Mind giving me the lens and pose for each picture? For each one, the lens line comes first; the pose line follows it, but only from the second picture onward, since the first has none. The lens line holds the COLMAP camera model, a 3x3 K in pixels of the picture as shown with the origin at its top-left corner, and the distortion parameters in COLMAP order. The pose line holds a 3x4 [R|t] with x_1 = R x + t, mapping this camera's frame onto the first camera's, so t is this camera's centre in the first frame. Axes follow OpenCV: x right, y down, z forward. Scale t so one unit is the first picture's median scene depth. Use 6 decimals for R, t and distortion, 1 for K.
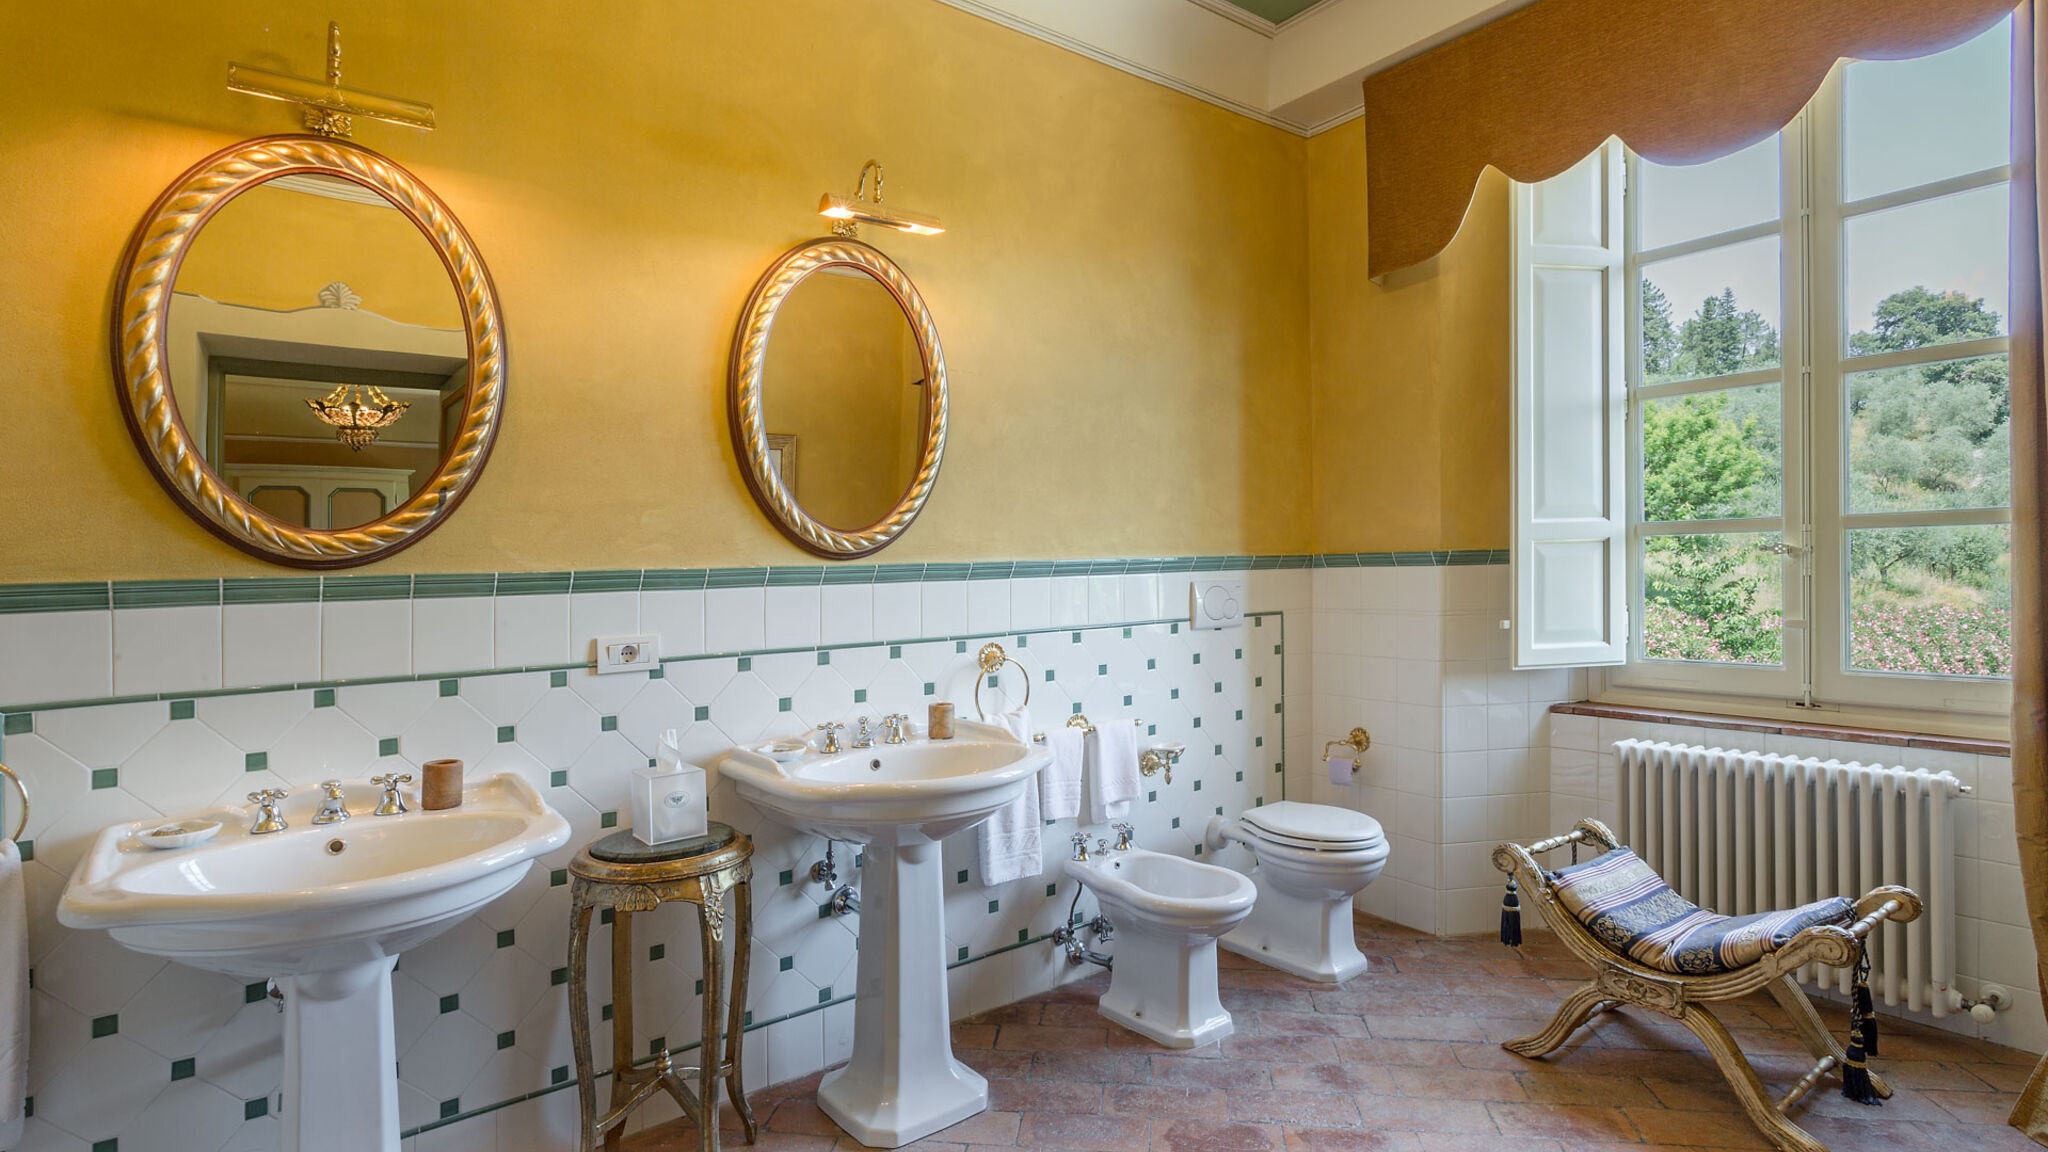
lens RADIAL K [[989.7, 0, 969.3], [0, 989.7, 576.6], [0, 0, 1]] dist [-0.003620, -0.000324]
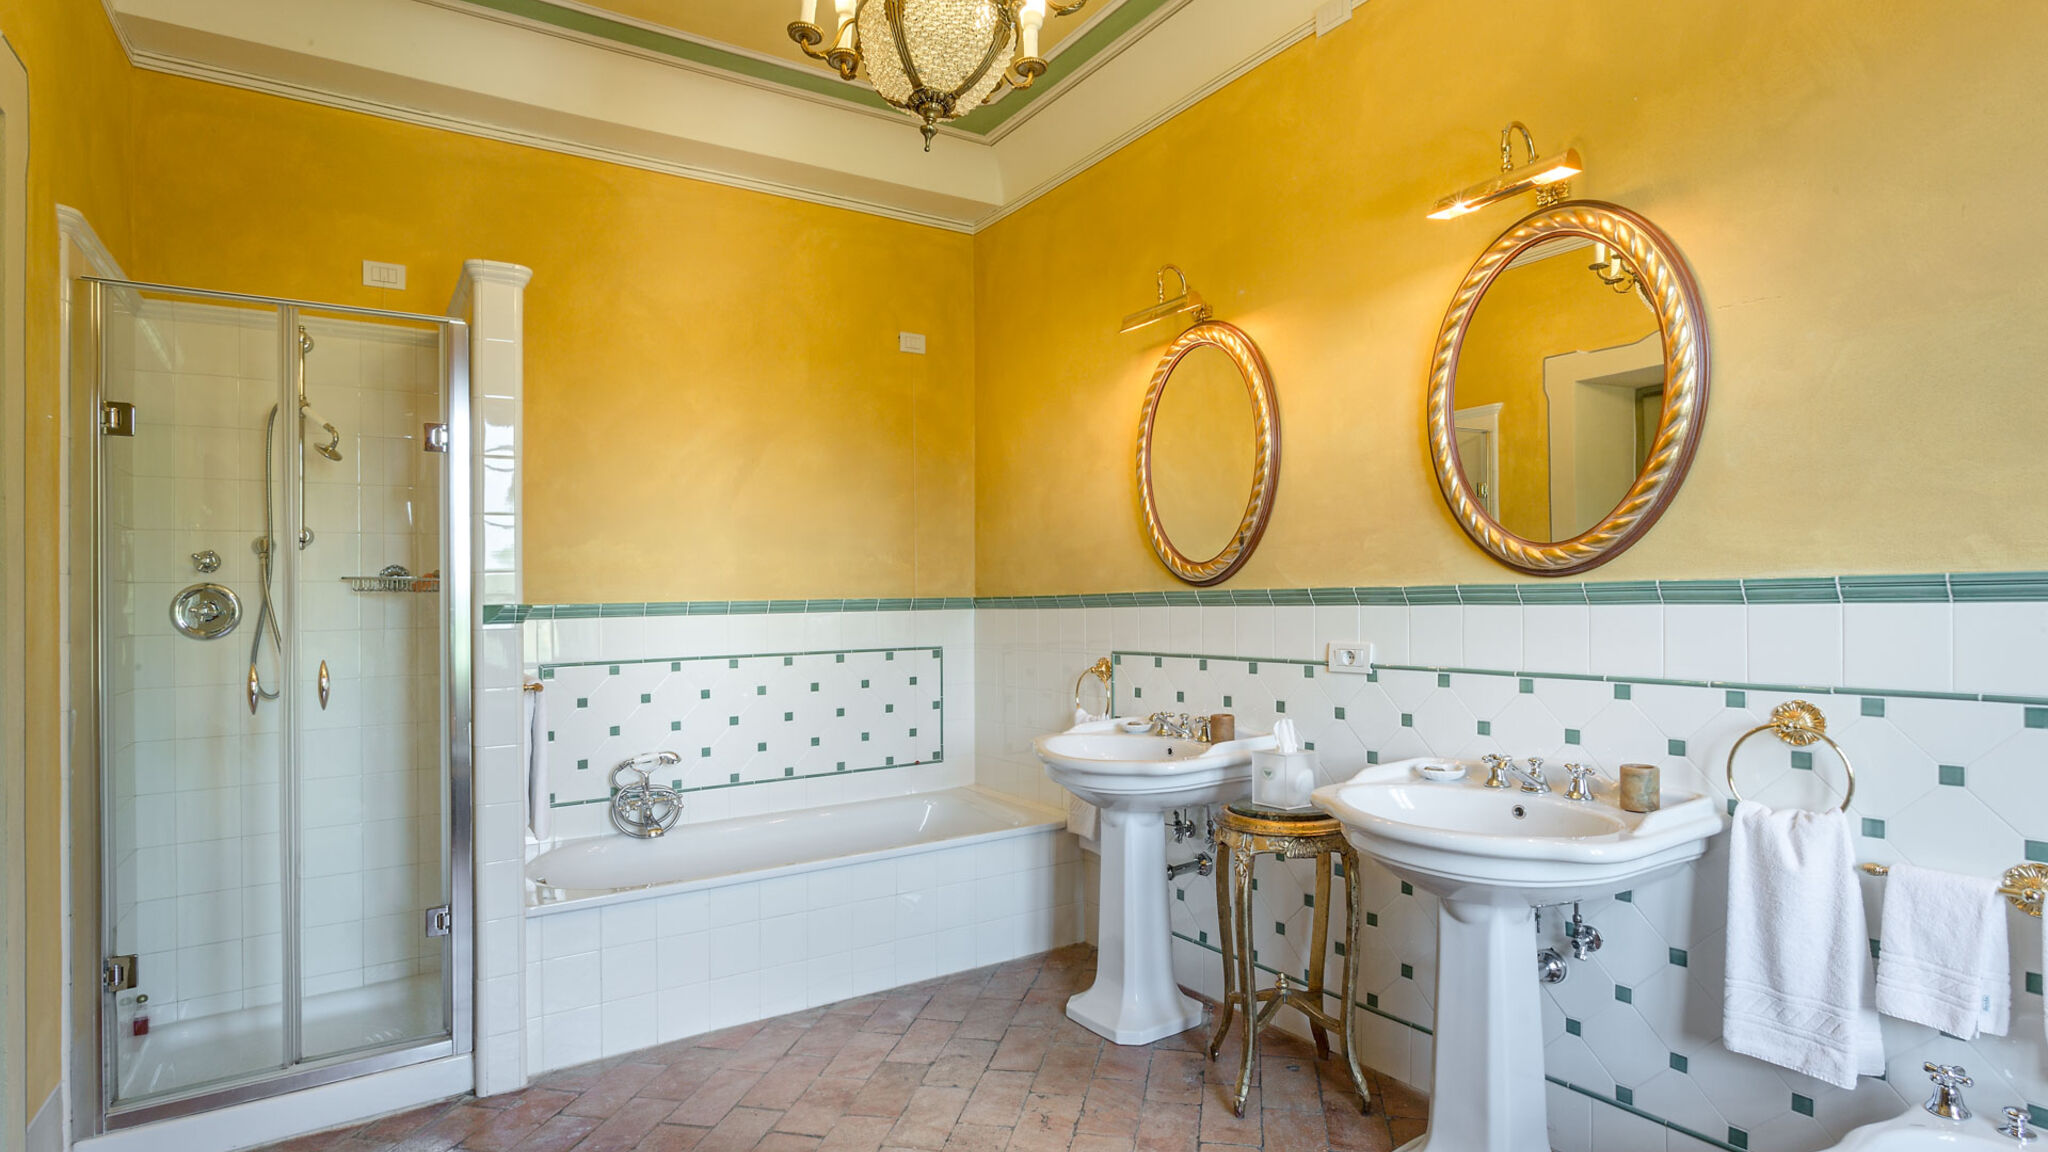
lens RADIAL K [[1016.3, 0, 1019.7], [0, 1016.3, 575.7], [0, 0, 1]] dist [-0.001396, 0.000345]
pose [[-0.035654, 0.003355, -0.999359, 0.793222], [0.009517, 0.999950, 0.003017, -0.025150], [0.999319, -0.009404, -0.035684, 0.572910]]
